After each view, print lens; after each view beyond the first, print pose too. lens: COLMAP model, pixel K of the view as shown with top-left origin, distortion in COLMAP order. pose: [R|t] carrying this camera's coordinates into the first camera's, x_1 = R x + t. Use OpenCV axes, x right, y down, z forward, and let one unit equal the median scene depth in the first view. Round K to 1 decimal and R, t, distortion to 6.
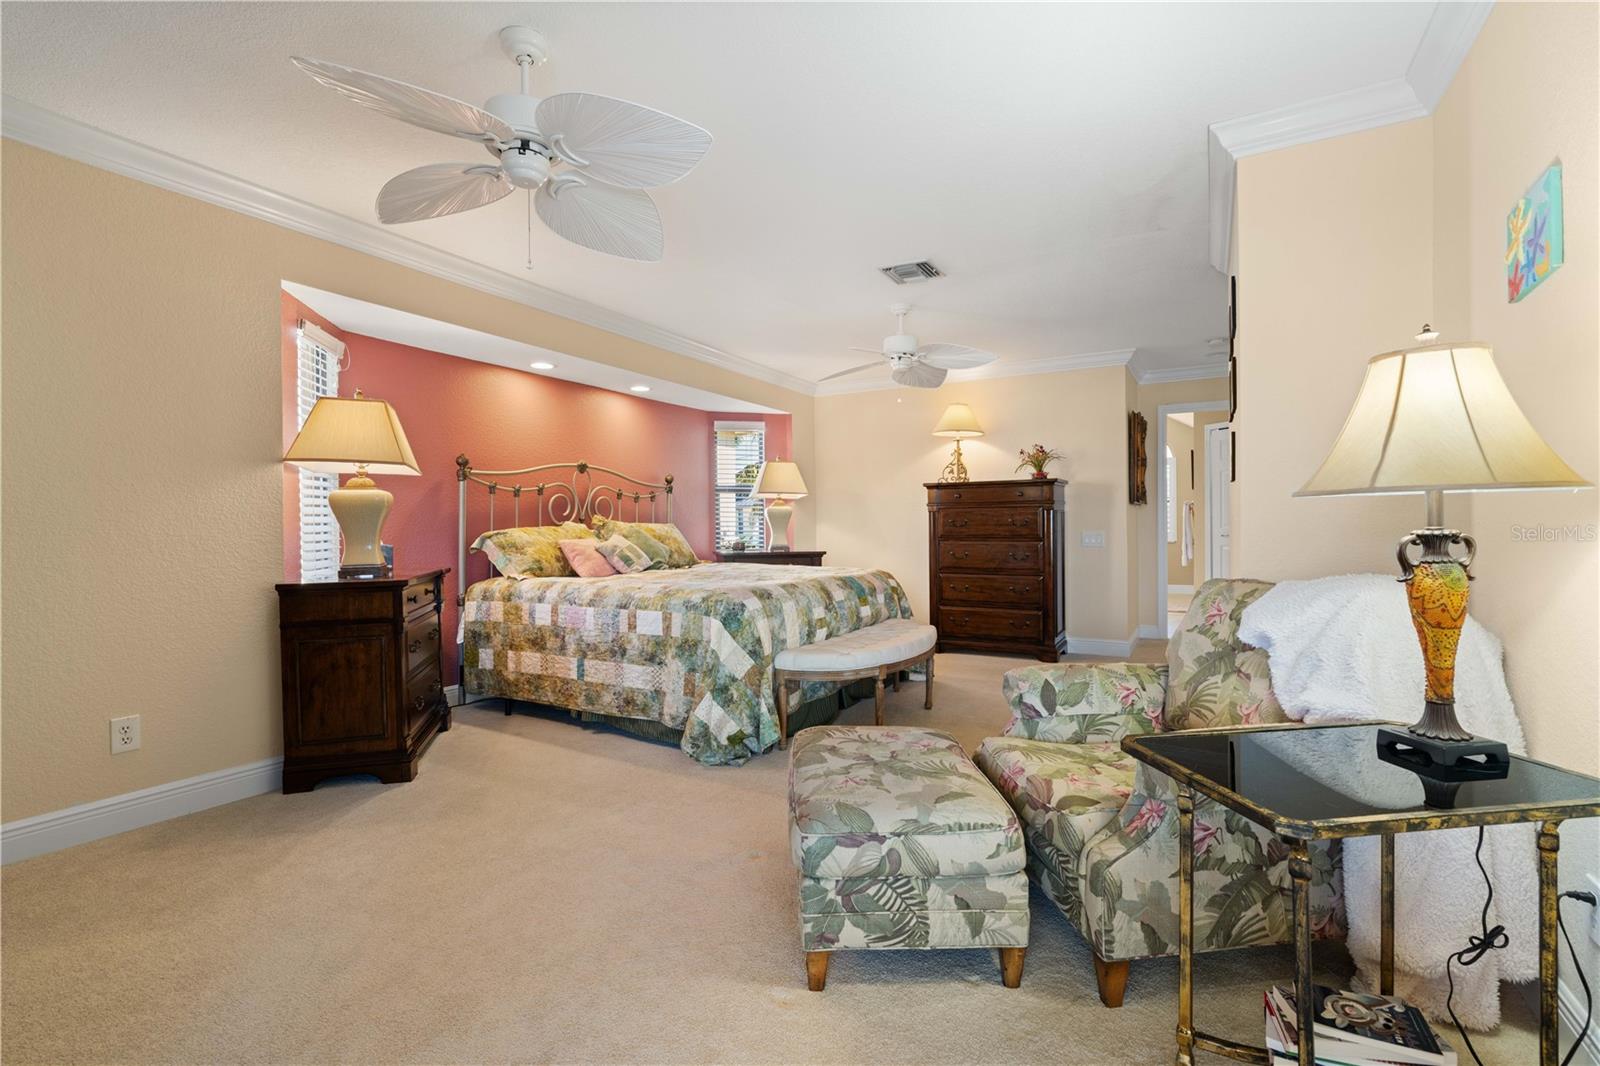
lens RADIAL K [[733.5, 0, 805.7], [0, 733.5, 534.4], [0, 0, 1]] dist [-0.002744, 0.000271]
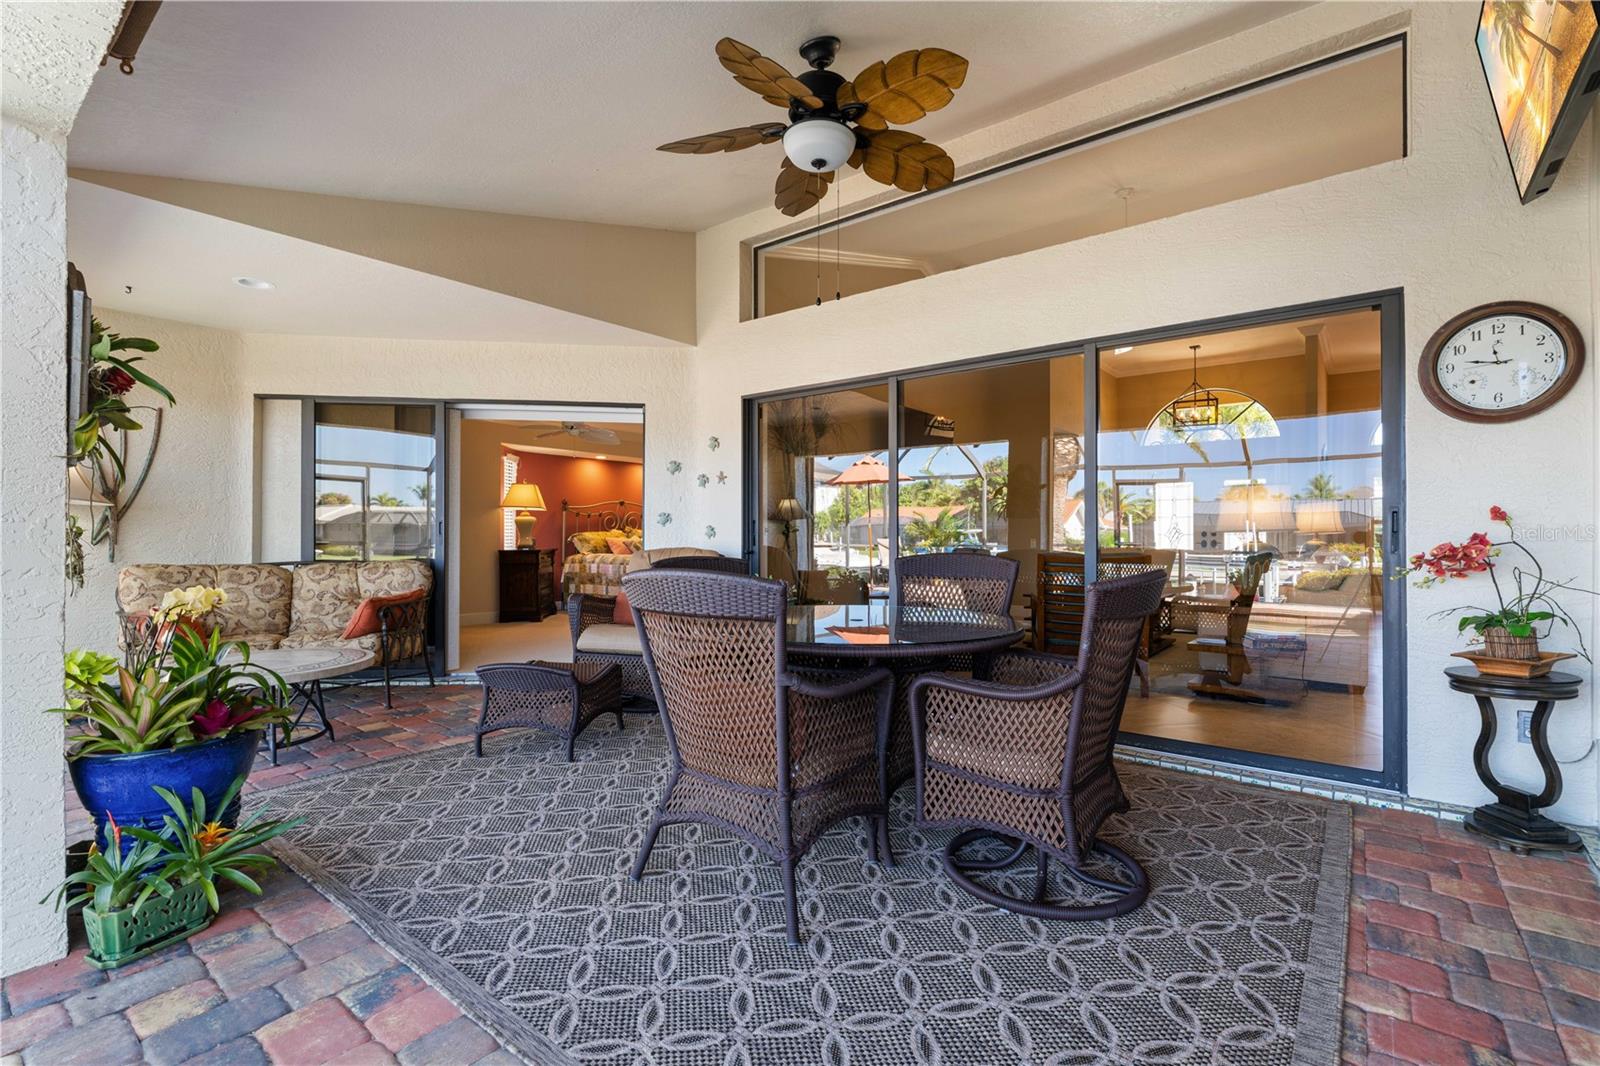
lens RADIAL K [[733.5, 0, 805.7], [0, 733.5, 534.4], [0, 0, 1]] dist [-0.002744, 0.000271]
pose [[0.988095, 0.013170, -0.153280, 0.669495], [-0.015236, 0.999808, -0.012312, 0.018164], [0.153089, 0.014501, 0.988106, -1.220209]]
